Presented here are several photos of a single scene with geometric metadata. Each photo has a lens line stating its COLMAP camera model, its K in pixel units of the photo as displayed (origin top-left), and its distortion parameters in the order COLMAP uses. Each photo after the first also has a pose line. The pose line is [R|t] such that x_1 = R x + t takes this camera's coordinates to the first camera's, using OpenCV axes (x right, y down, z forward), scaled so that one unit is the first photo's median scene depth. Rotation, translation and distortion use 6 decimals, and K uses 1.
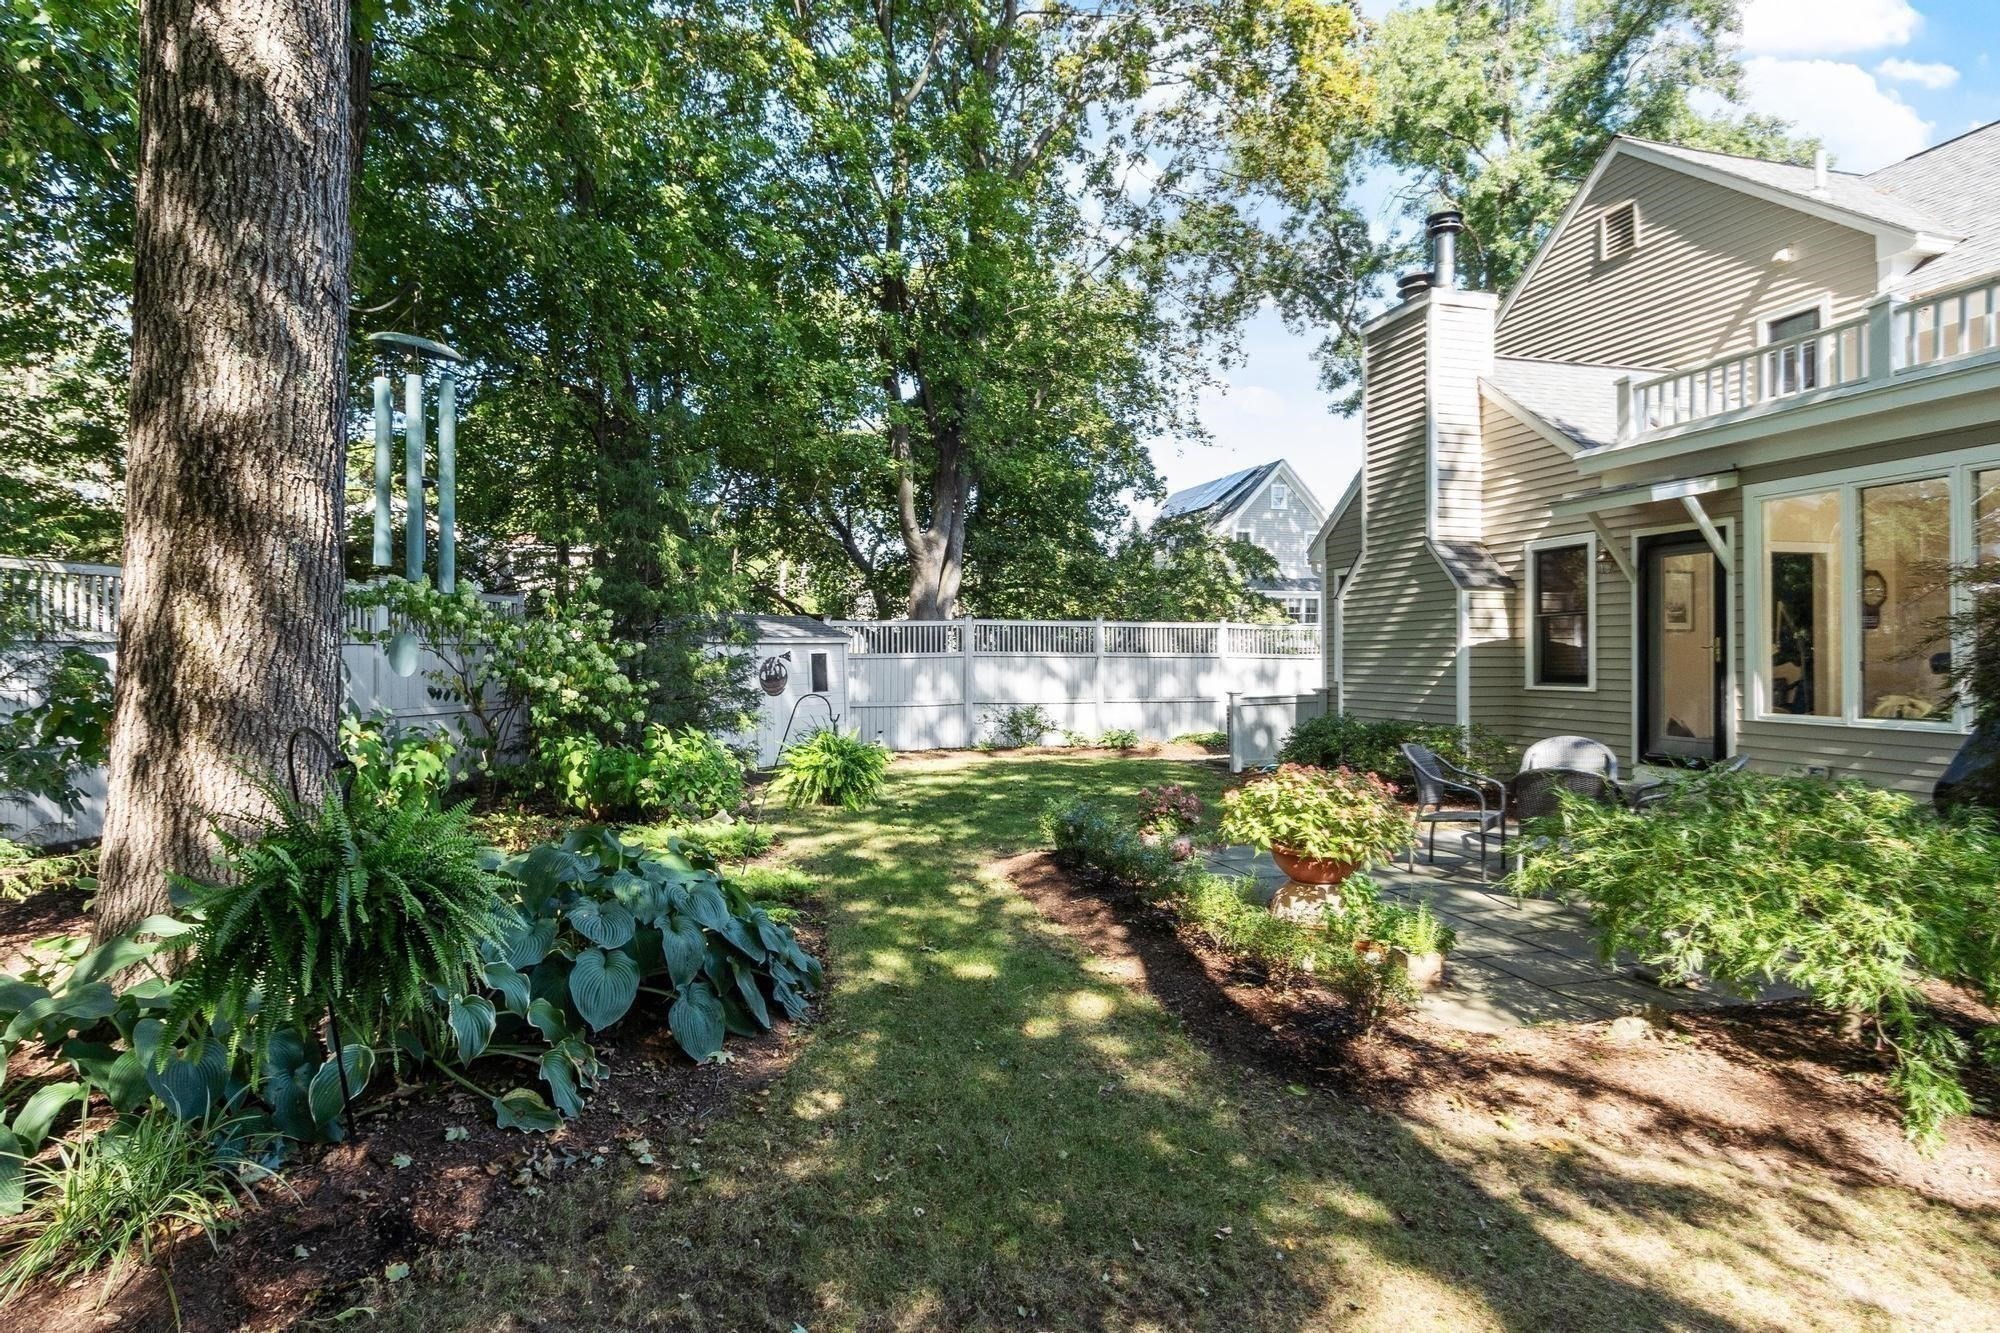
lens RADIAL K [[1024.7, 0, 1000.8], [0, 1024.7, 661.9], [0, 0, 1]] dist [-0.001622, -0.002338]
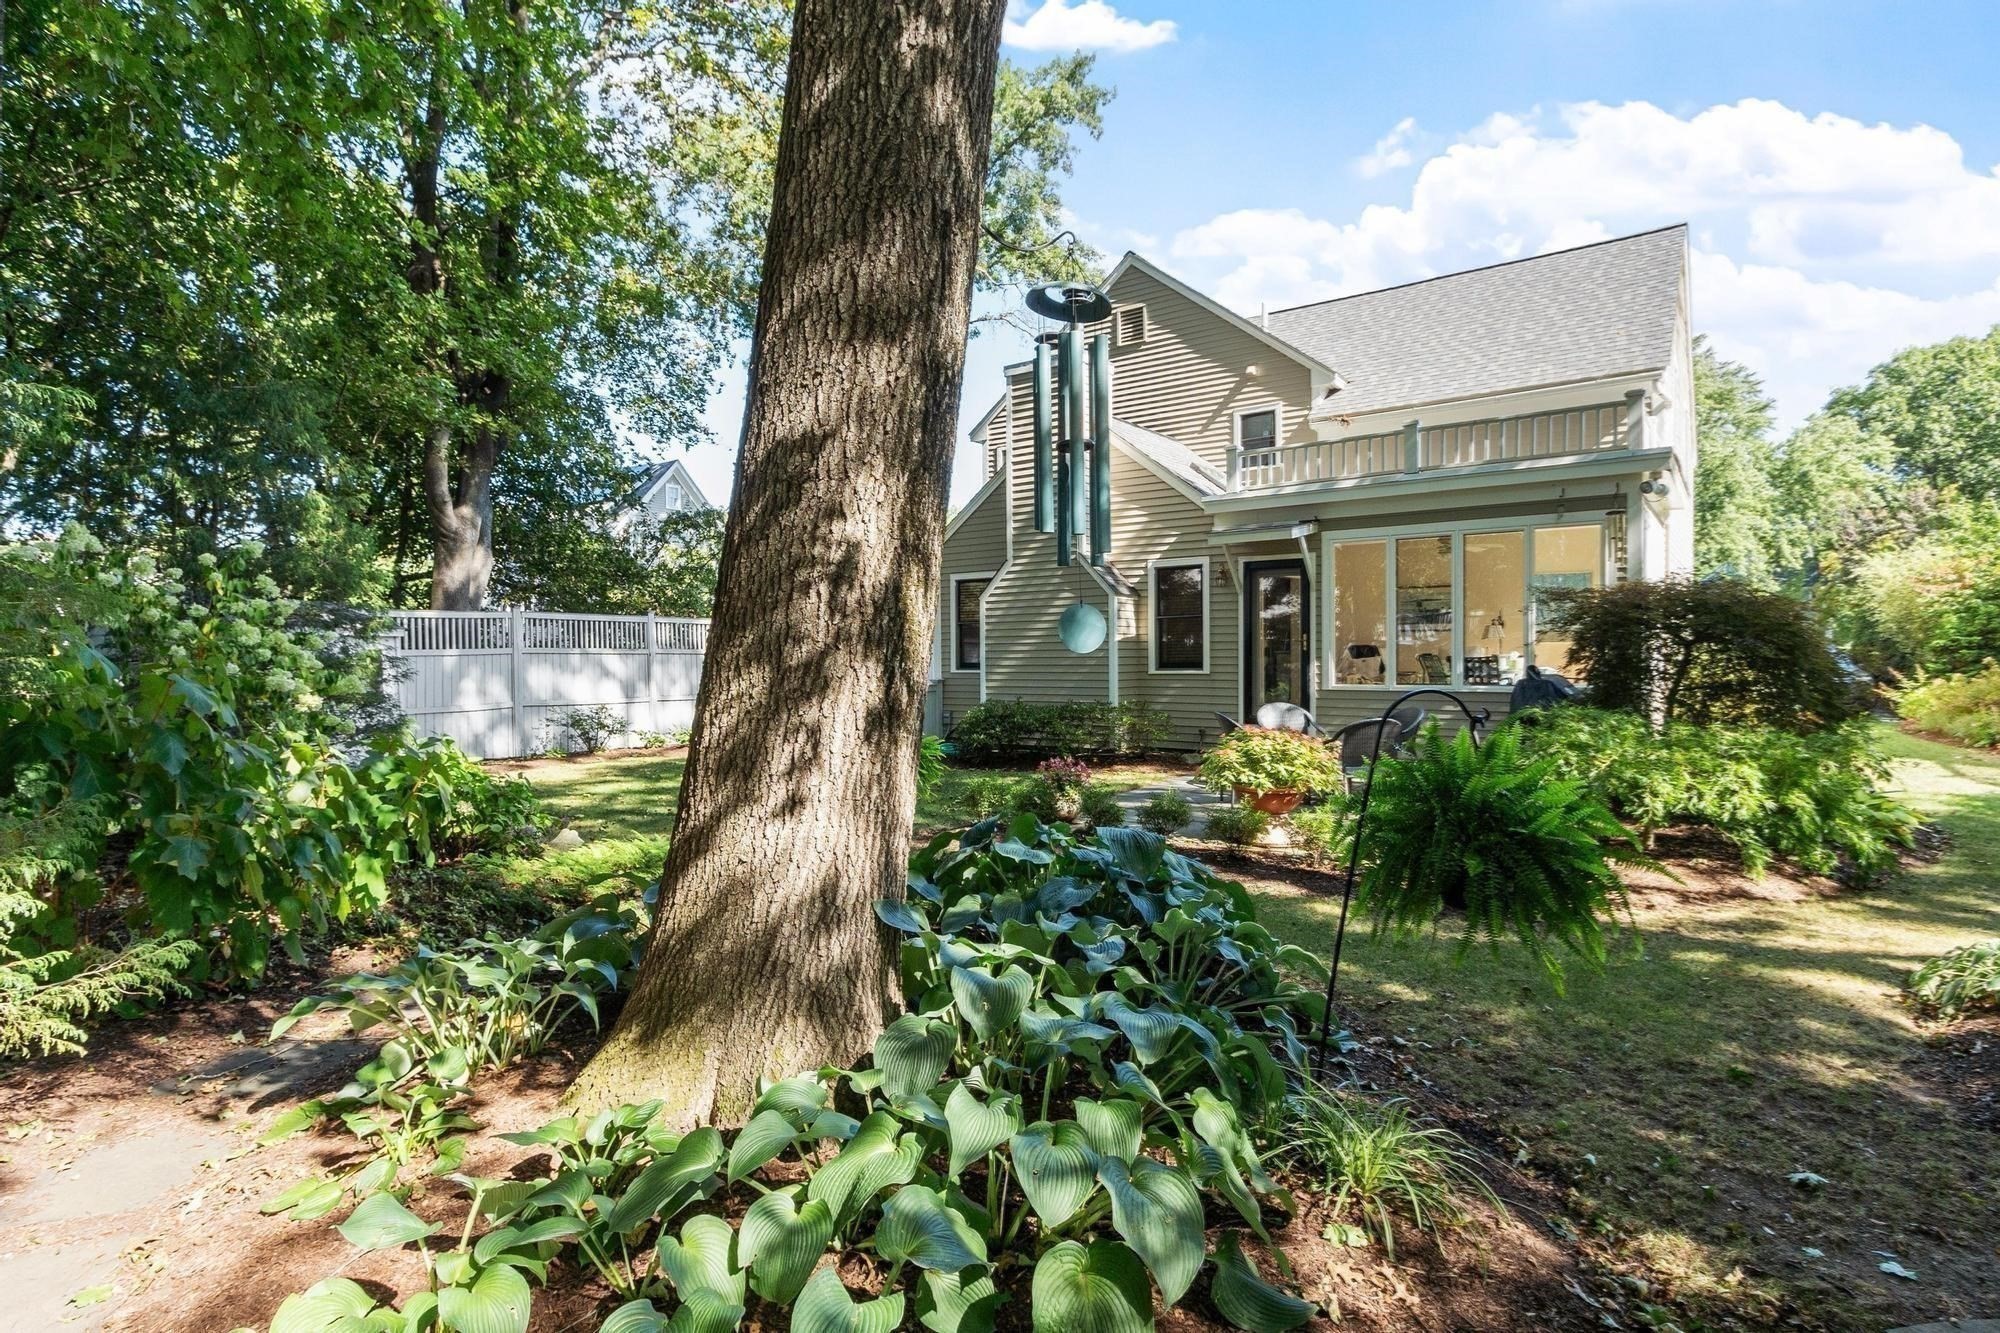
lens RADIAL K [[1024.7, 0, 1003.9], [0, 1024.7, 659.6], [0, 0, 1]] dist [-0.001622, -0.002338]
pose [[0.776046, -0.007757, 0.630629, -0.440827], [0.011291, 0.999935, -0.001595, 0.008031], [-0.630576, 0.008358, 0.776083, 0.110500]]
